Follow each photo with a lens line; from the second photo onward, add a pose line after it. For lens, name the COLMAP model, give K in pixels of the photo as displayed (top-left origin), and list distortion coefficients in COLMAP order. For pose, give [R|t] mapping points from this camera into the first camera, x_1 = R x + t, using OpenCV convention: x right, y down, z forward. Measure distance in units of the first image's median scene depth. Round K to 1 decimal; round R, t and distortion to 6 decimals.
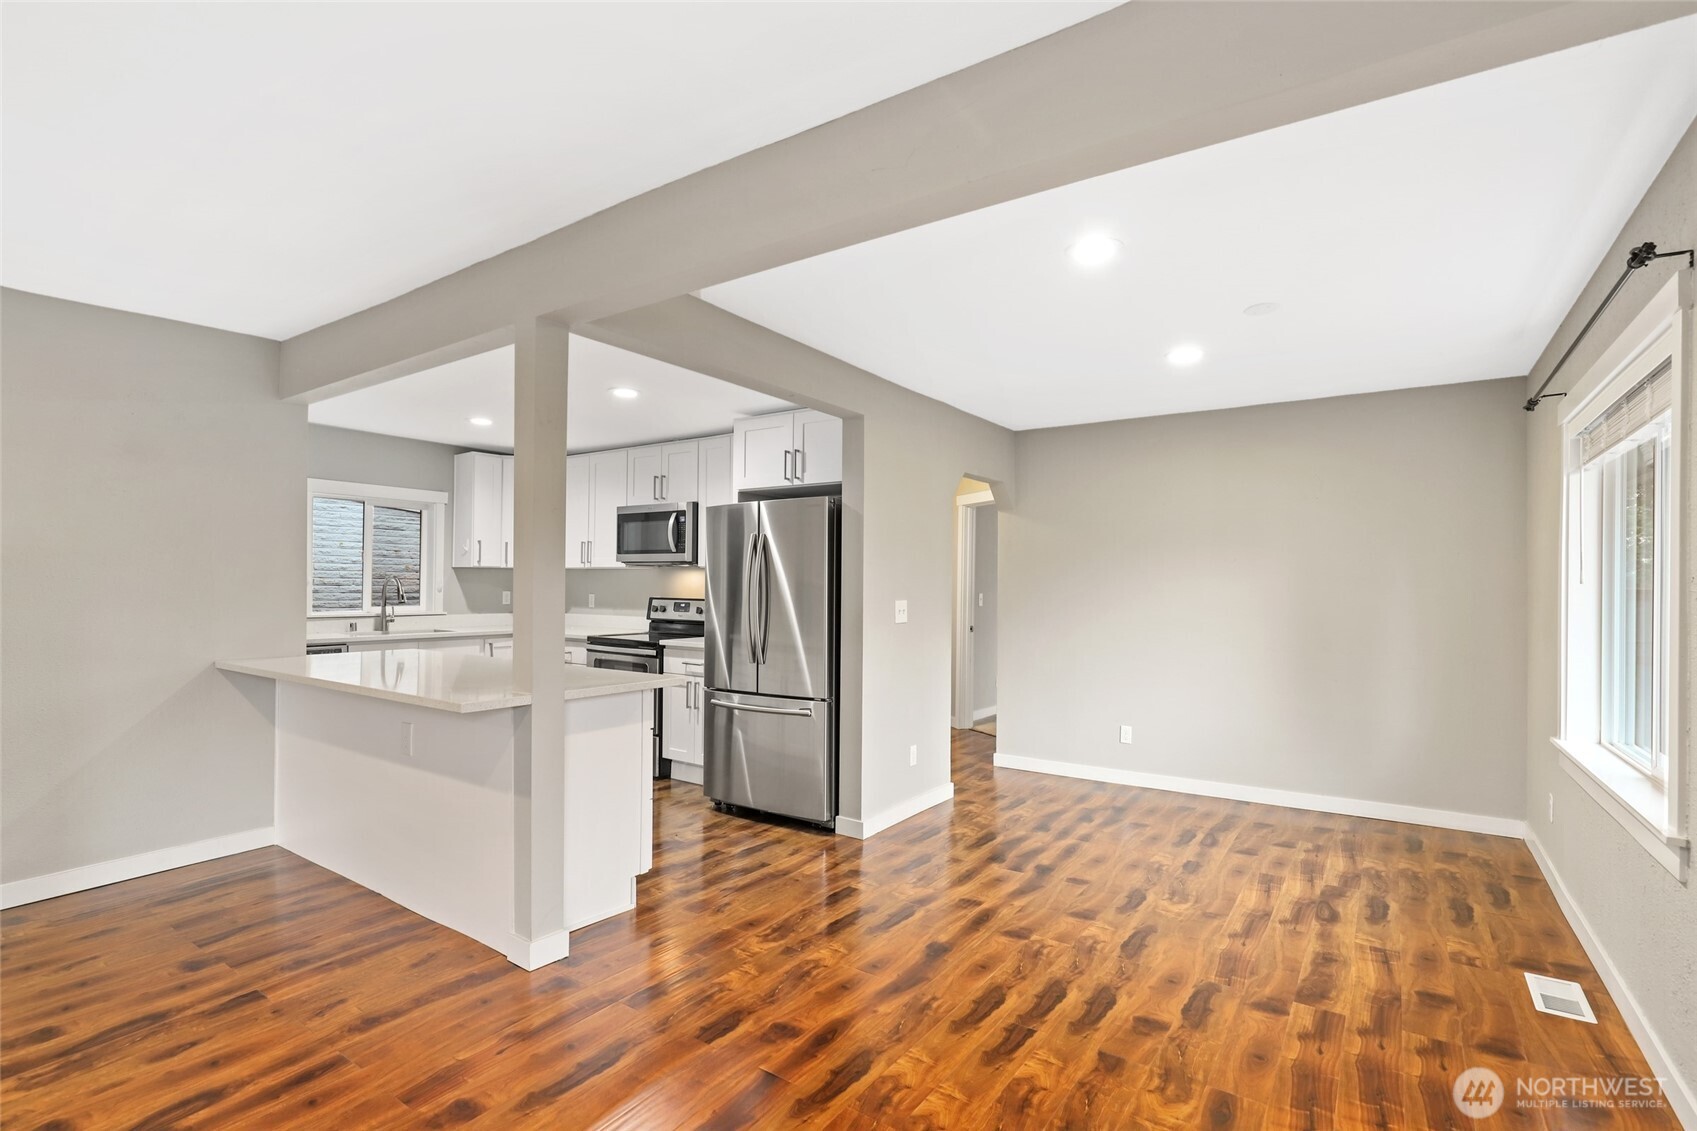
lens RADIAL K [[776.6, 0, 875.3], [0, 776.6, 587.0], [0, 0, 1]] dist [-0.038208, 0.010971]
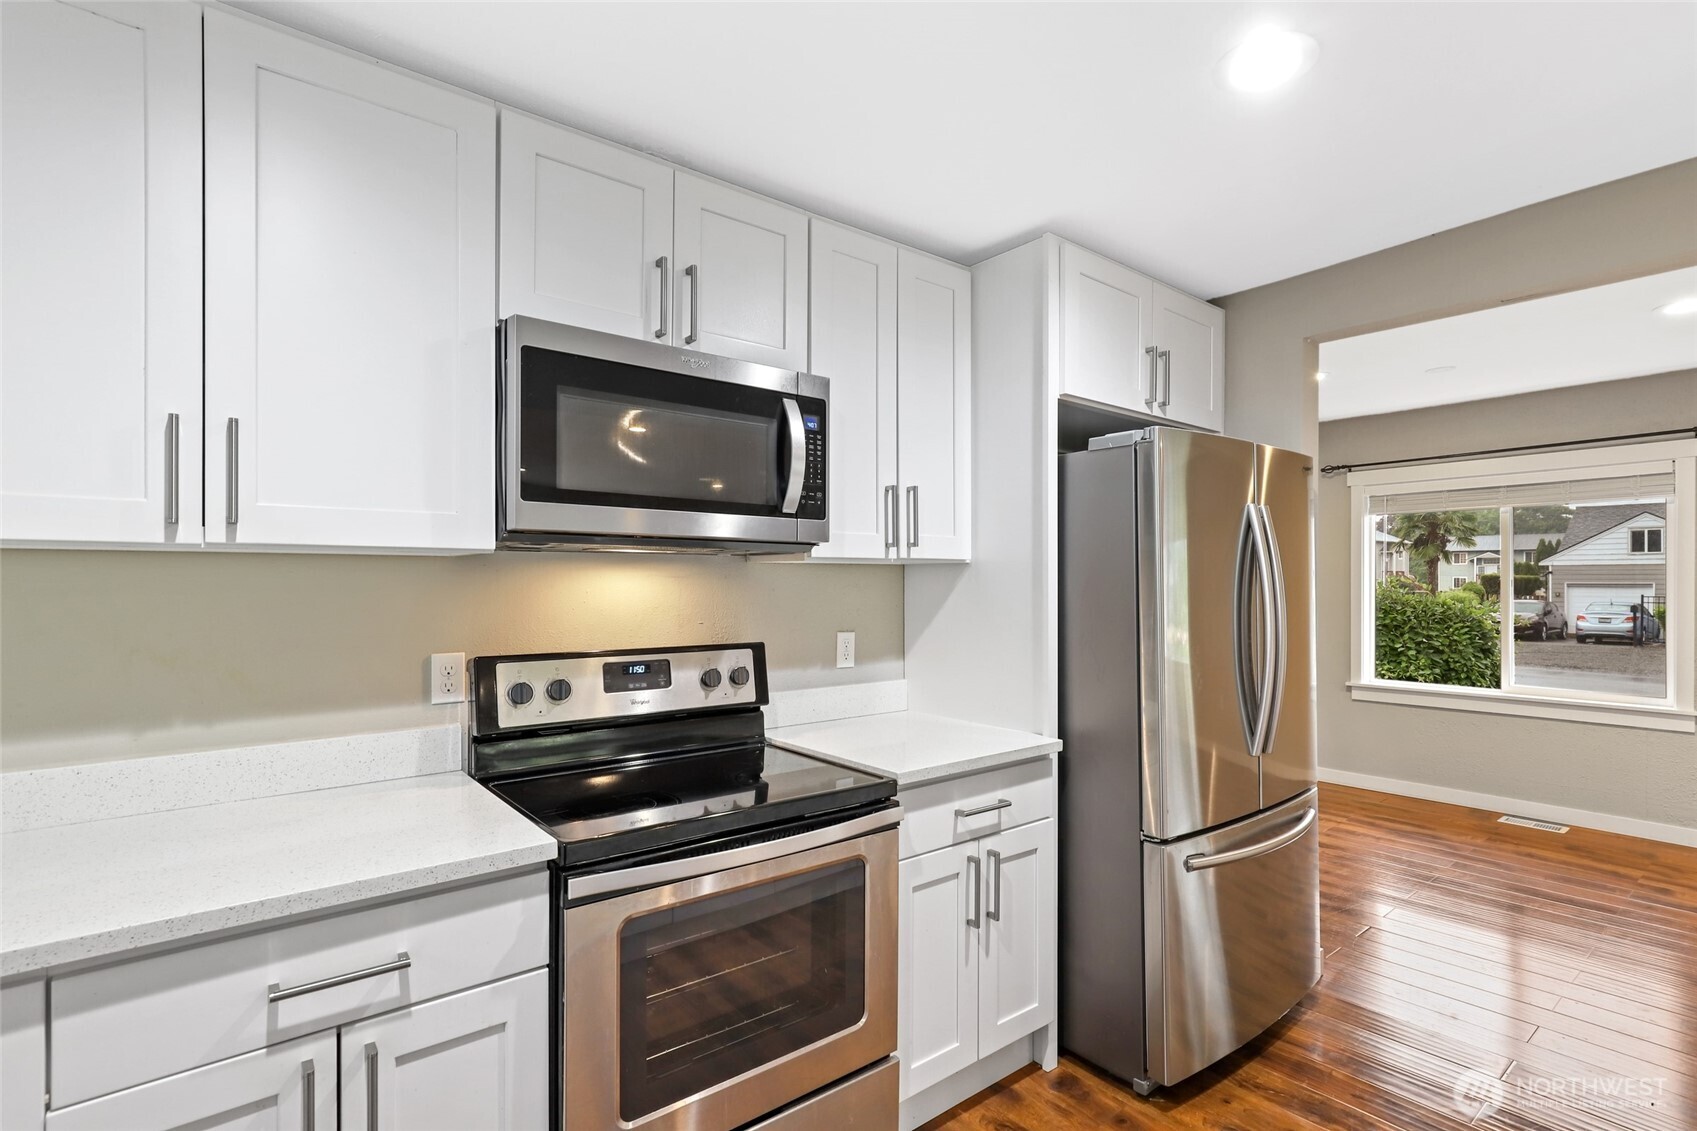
lens RADIAL K [[800.2, 0, 852.3], [0, 800.2, 584.4], [0, 0, 1]] dist [-0.002517, -0.000036]
pose [[0.309717, -0.013604, 0.950732, -0.638178], [0.007387, 0.999902, 0.011901, -0.019349], [-0.950800, 0.003337, 0.309787, 0.936761]]
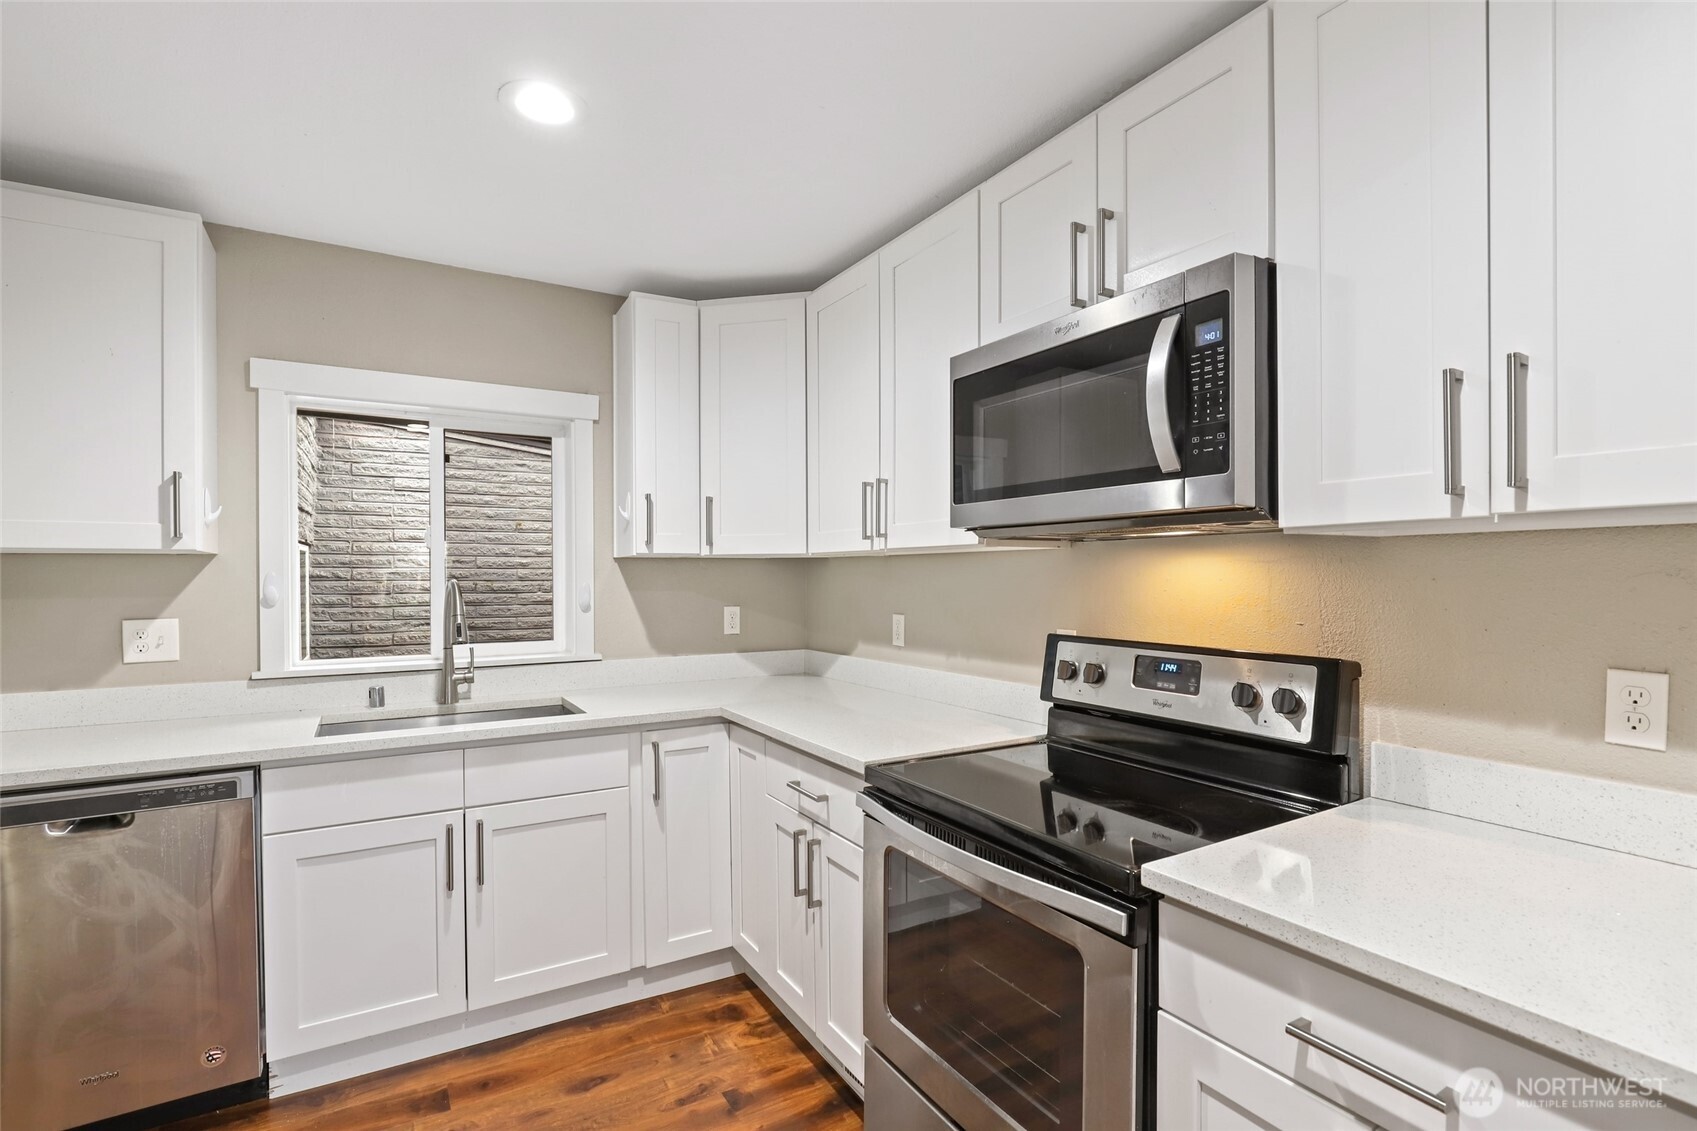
lens RADIAL K [[792.5, 0, 860.8], [0, 792.5, 580.1], [0, 0, 1]] dist [-0.017247, 0.001010]
pose [[0.904047, -0.010388, -0.427306, -0.262627], [0.011688, 0.999932, 0.000420, -0.013193], [0.427272, -0.005374, 0.904107, 0.788718]]
